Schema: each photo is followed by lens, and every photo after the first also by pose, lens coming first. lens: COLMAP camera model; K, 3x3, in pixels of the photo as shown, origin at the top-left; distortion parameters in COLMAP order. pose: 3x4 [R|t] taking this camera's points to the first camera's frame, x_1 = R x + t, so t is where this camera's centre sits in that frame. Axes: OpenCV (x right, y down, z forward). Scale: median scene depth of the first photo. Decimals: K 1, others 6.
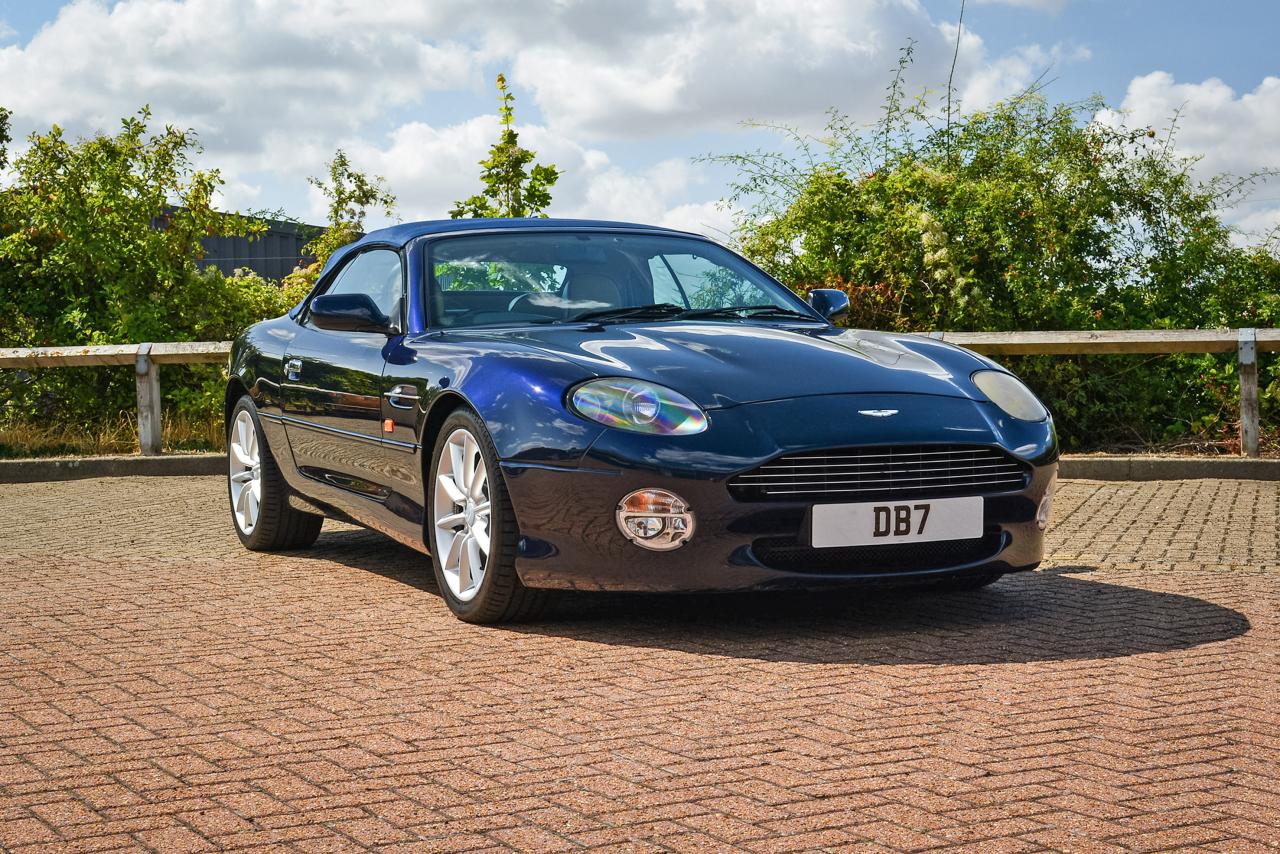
lens RADIAL K [[2129.7, 0, 638.8], [0, 2129.7, 437.5], [0, 0, 1]] dist [-0.015118, 0.000000]
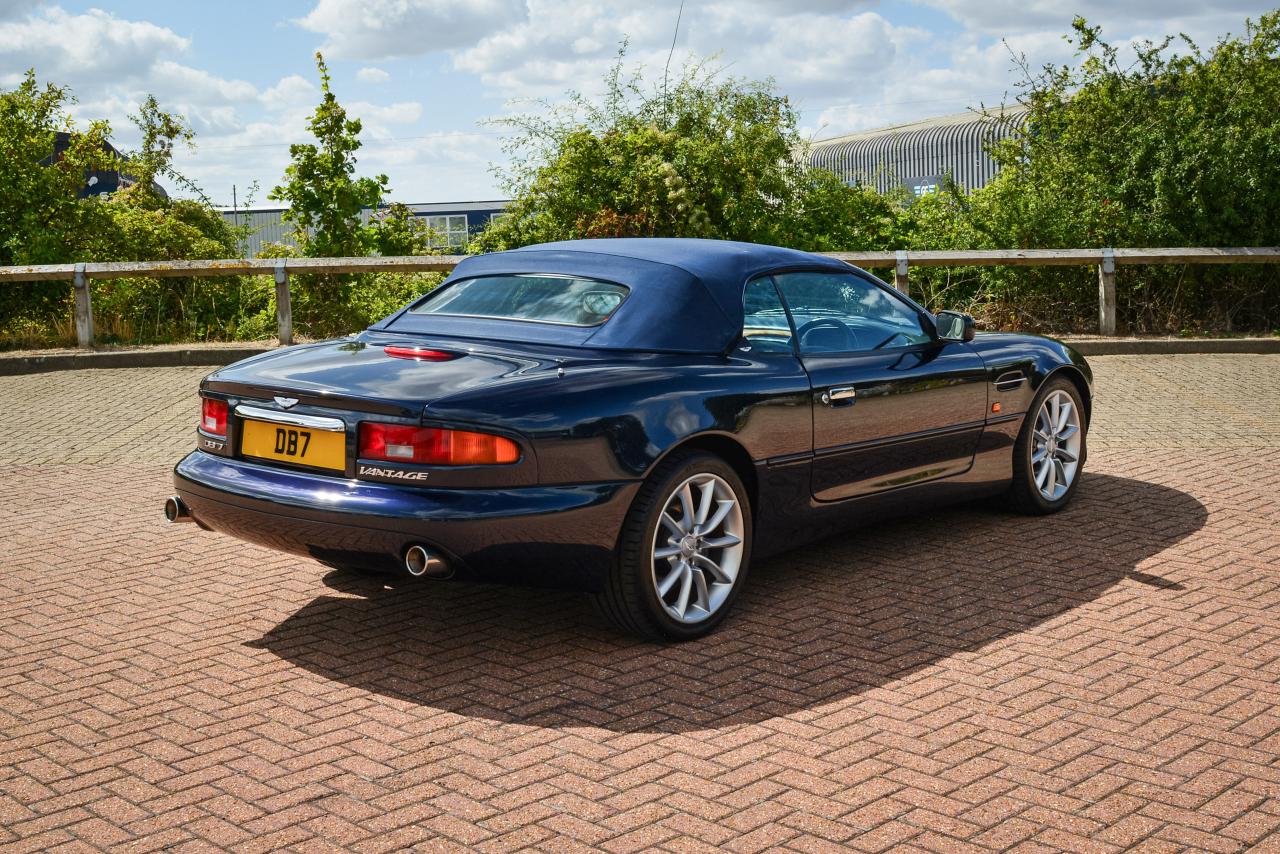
lens RADIAL K [[1642.6, 0, 621.4], [0, 1642.6, 413.9], [0, 0, 1]] dist [-0.084445, 0.000000]
pose [[0.969879, -0.036109, 0.240894, -0.165977], [0.015330, 0.996039, 0.087583, -0.037470], [-0.243102, -0.081252, 0.966592, -0.058506]]
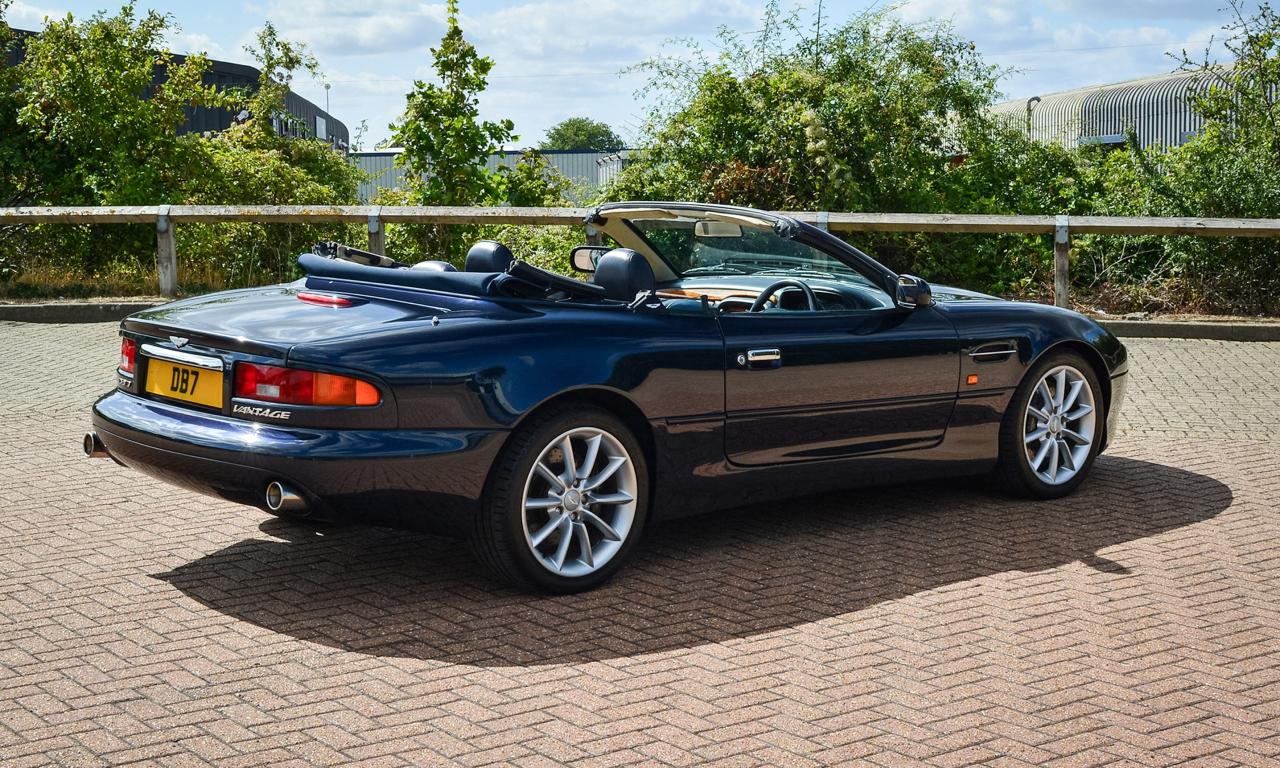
lens RADIAL K [[1923.0, 0, 624.1], [0, 1923.0, 427.7], [0, 0, 1]] dist [-0.050816, 0.000000]
pose [[0.993149, -0.000895, 0.116856, -0.107954], [-0.011199, 0.994639, 0.102798, -0.036278], [-0.116321, -0.103403, 0.987814, -0.129176]]
